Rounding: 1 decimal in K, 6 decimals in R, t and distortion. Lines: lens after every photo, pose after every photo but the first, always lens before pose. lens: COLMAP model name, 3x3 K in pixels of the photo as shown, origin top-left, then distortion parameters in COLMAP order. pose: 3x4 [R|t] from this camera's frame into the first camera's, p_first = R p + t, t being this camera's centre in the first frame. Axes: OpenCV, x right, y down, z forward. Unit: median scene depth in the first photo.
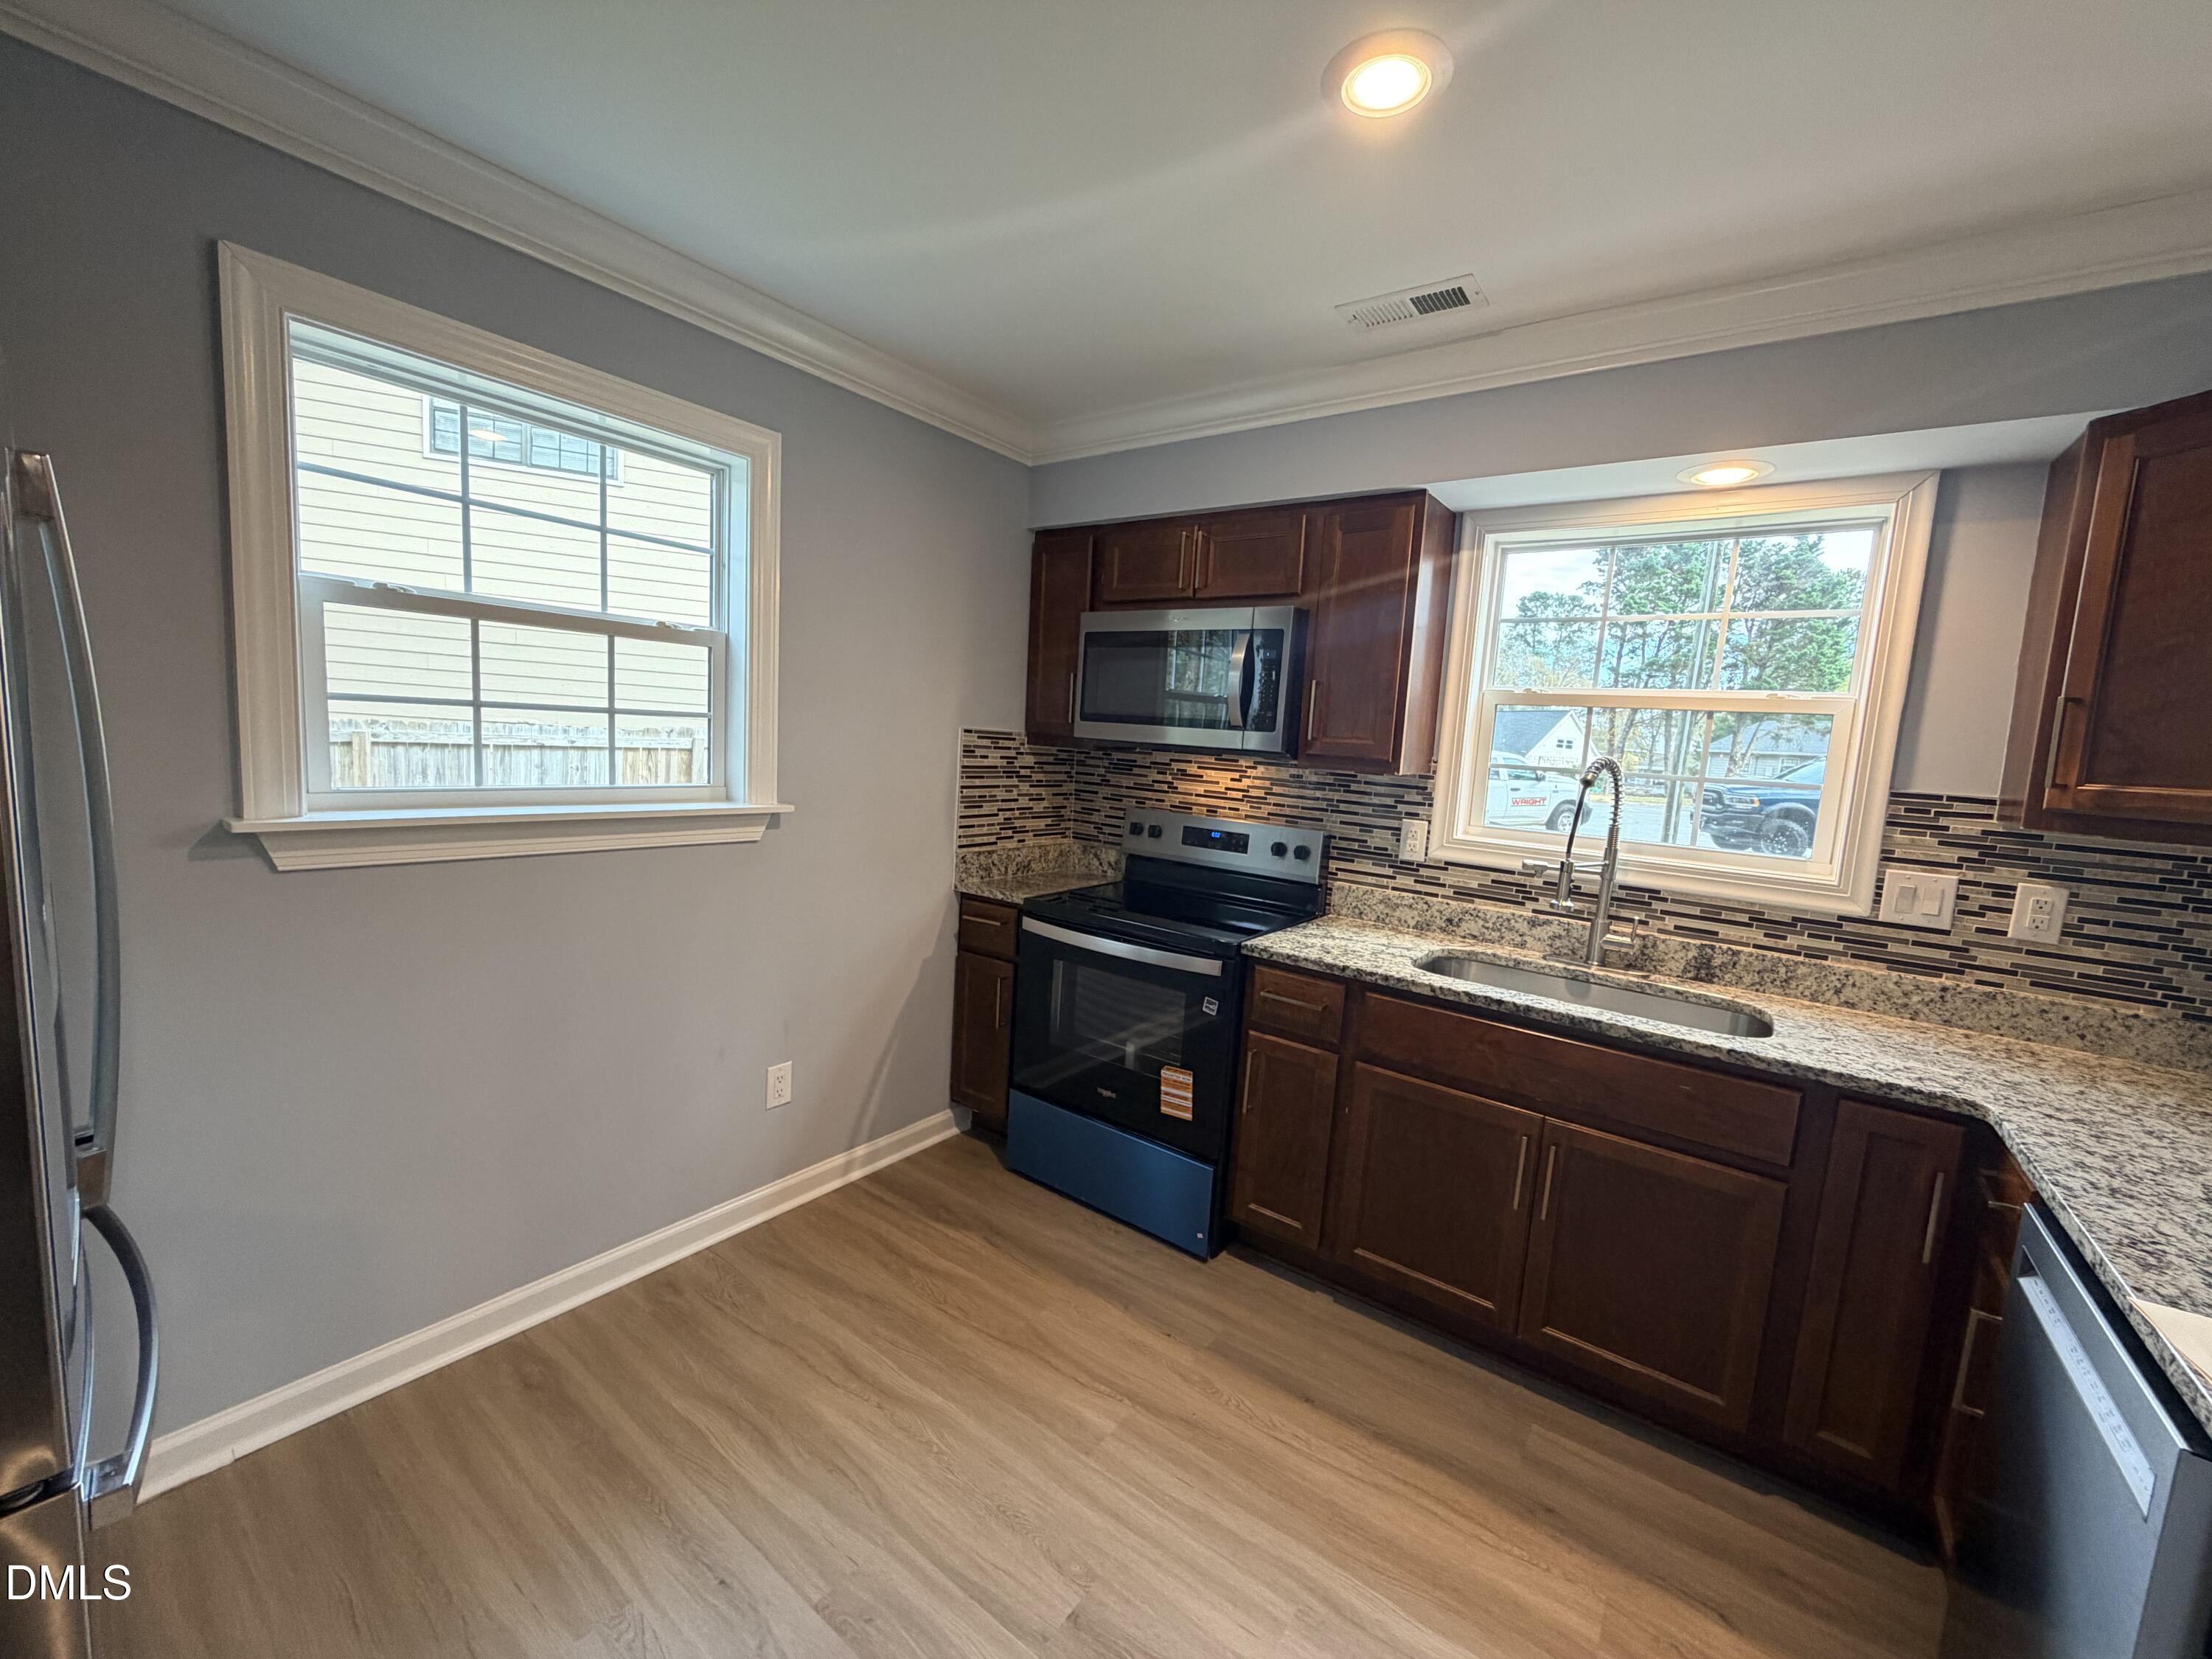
lens RADIAL K [[887.7, 0, 1110.6], [0, 887.7, 823.3], [0, 0, 1]] dist [0.003058, 0.000569]
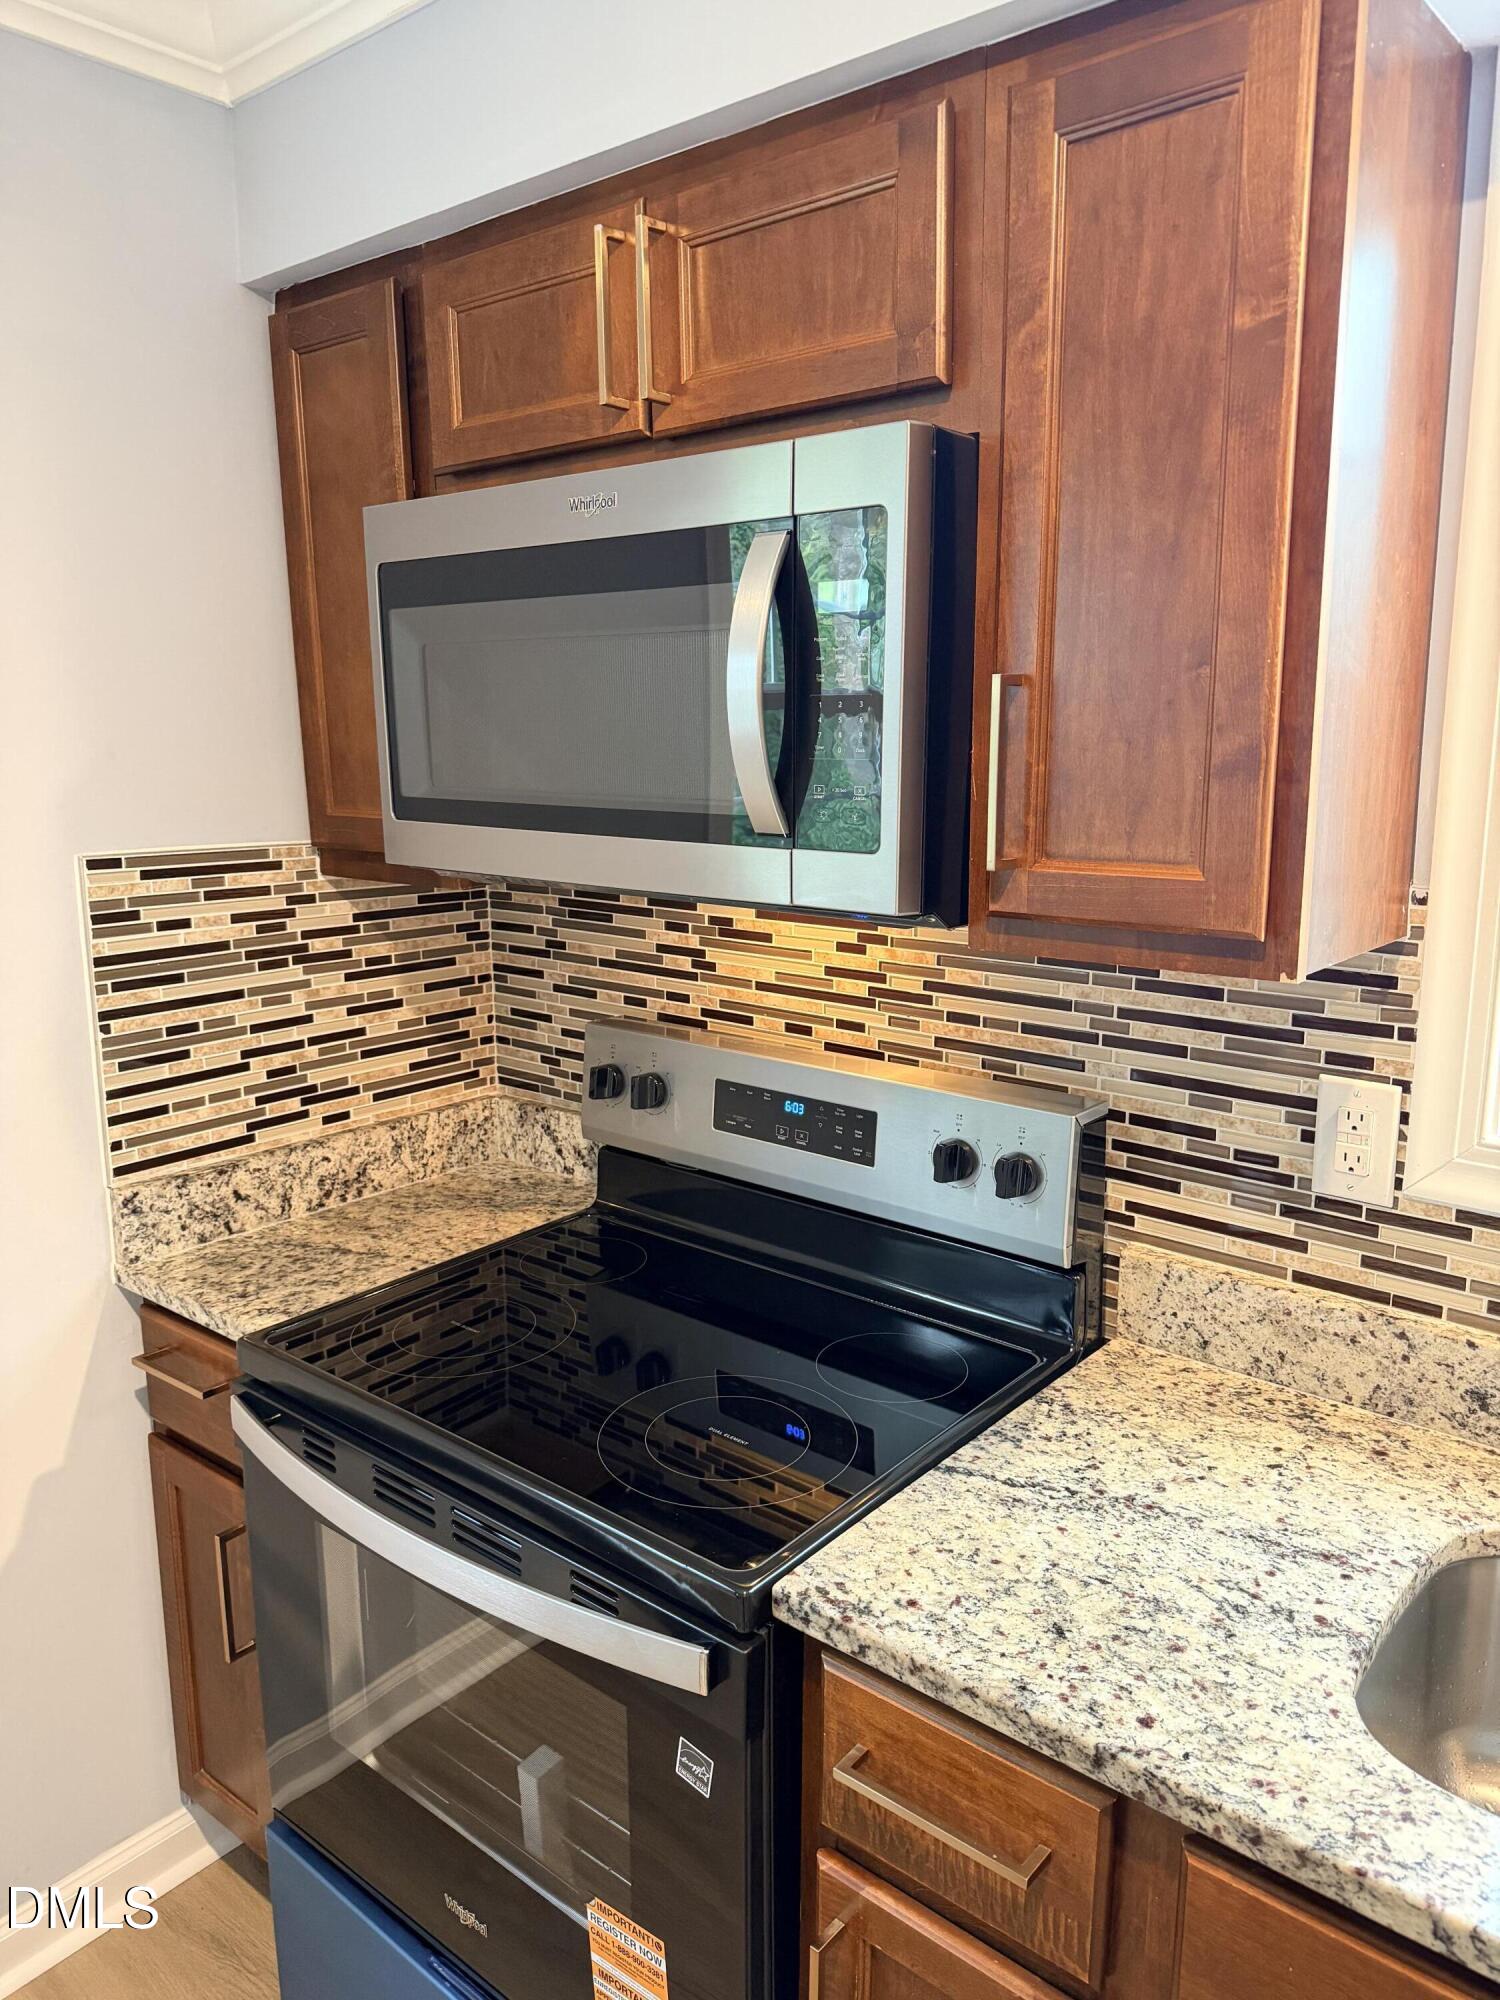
lens RADIAL K [[1421.2, 0, 763.4], [0, 1421.2, 996.9], [0, 0, 1]] dist [0.193007, -0.335867]
pose [[0.995821, -0.054350, -0.073387, 0.167392], [0.060461, 0.994648, 0.083790, -0.091456], [0.068440, -0.087877, 0.993777, 0.460914]]
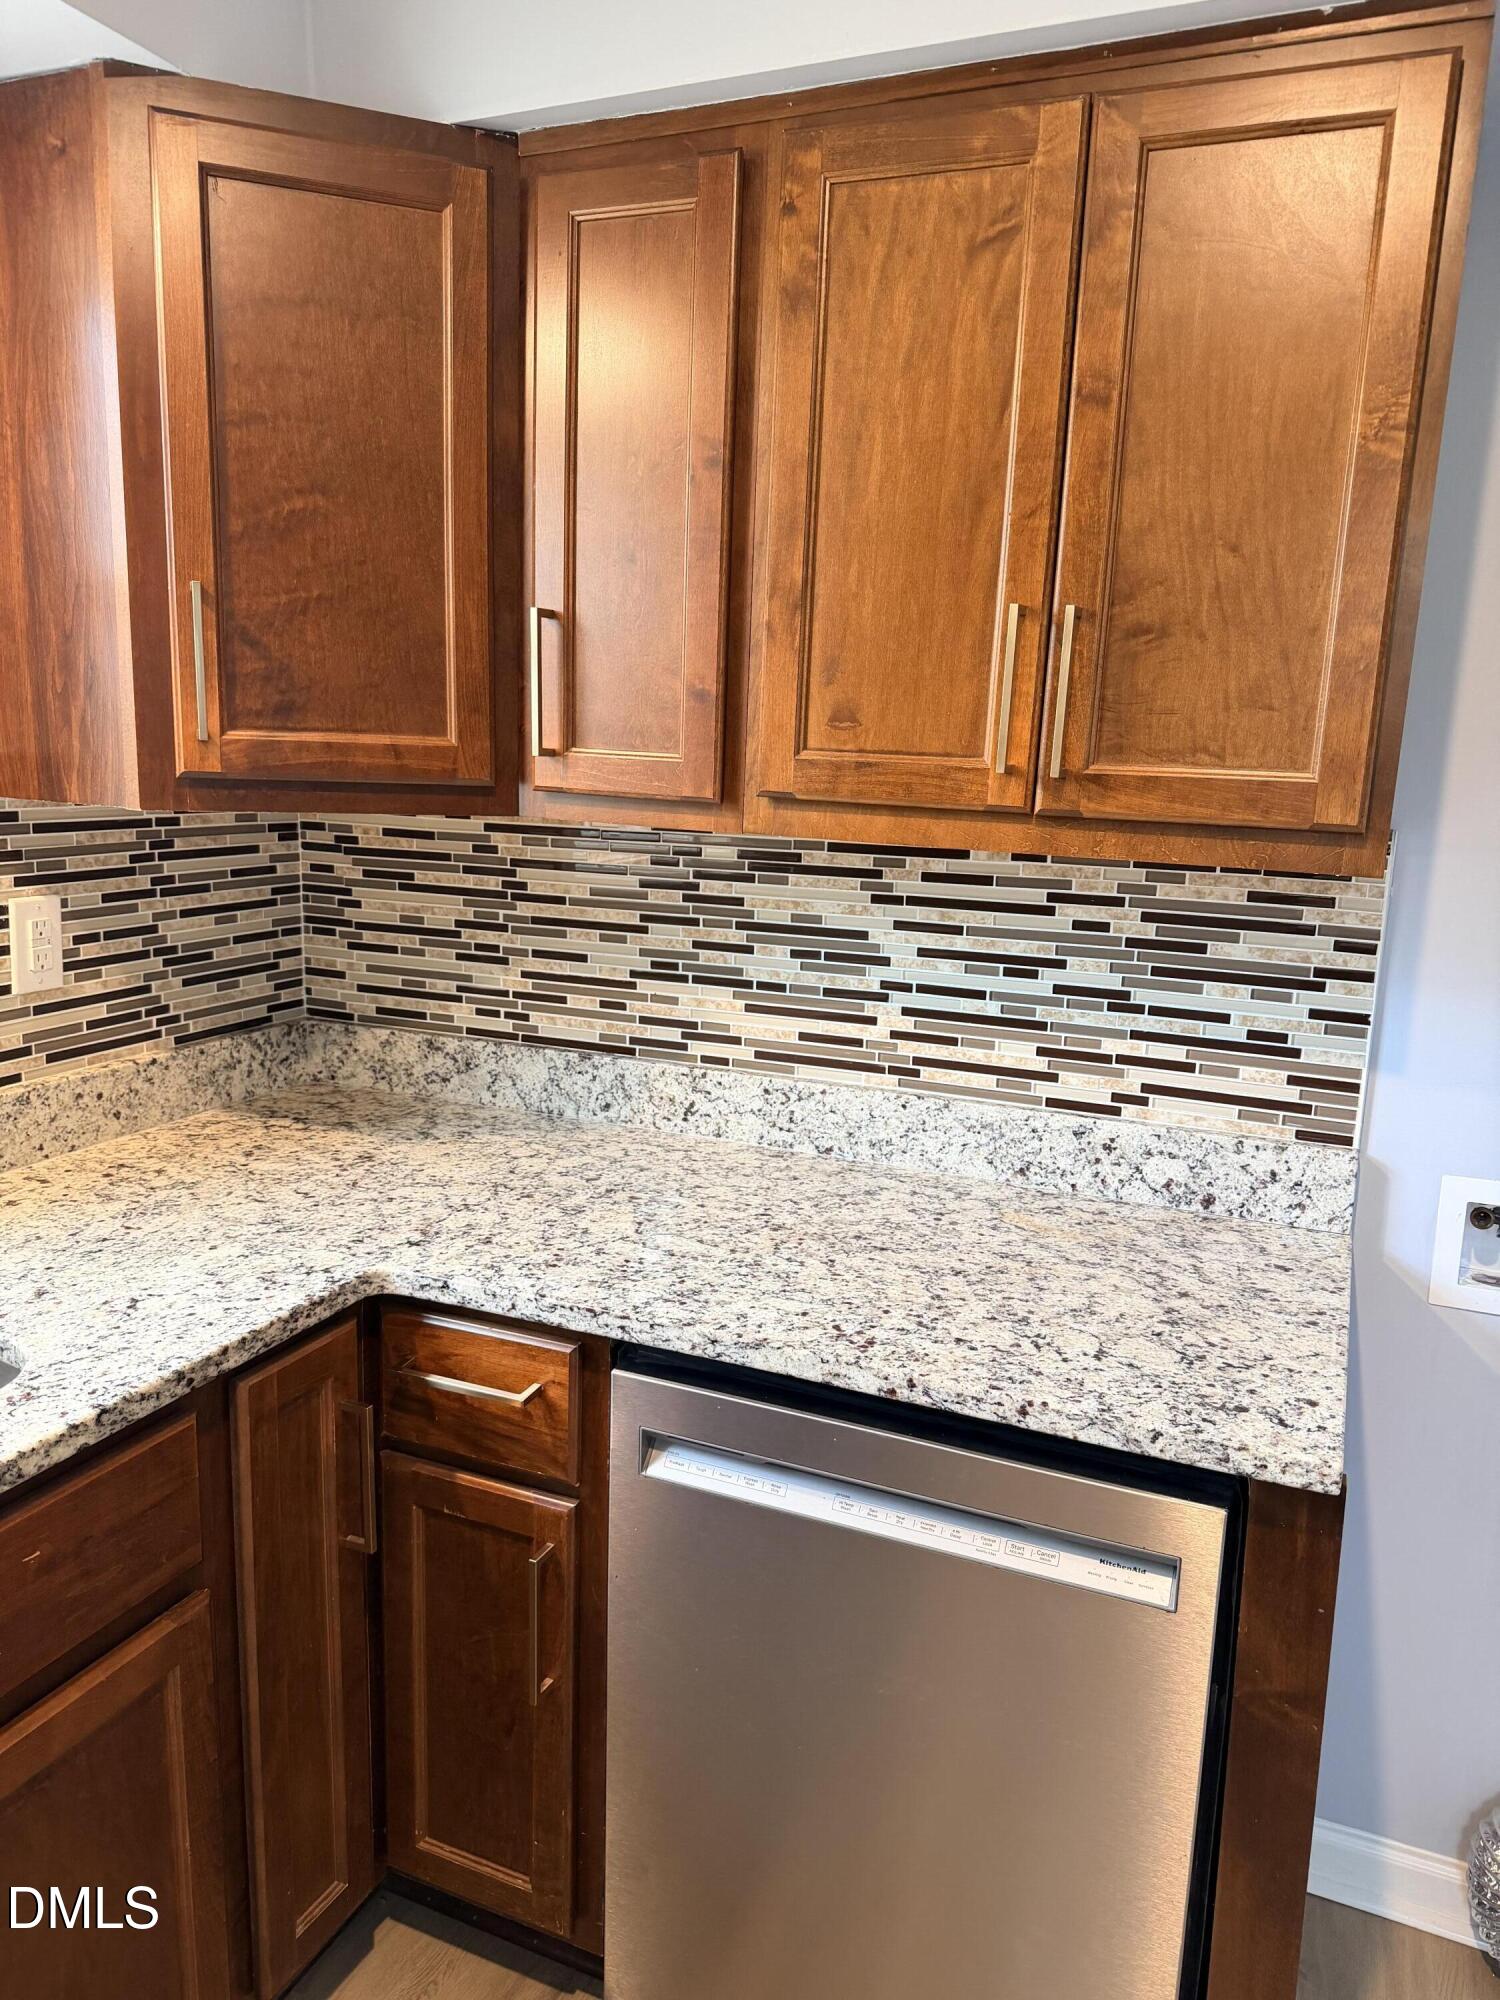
lens RADIAL K [[1409.3, 0, 750.0], [0, 1409.3, 1000.0], [0, 0, 1]] dist [0.017760, -0.026008]
pose [[-0.224277, -0.249371, 0.942080, 0.026714], [0.055253, 0.961897, 0.267771, -0.063446], [-0.972958, 0.112108, -0.201952, 0.522018]]
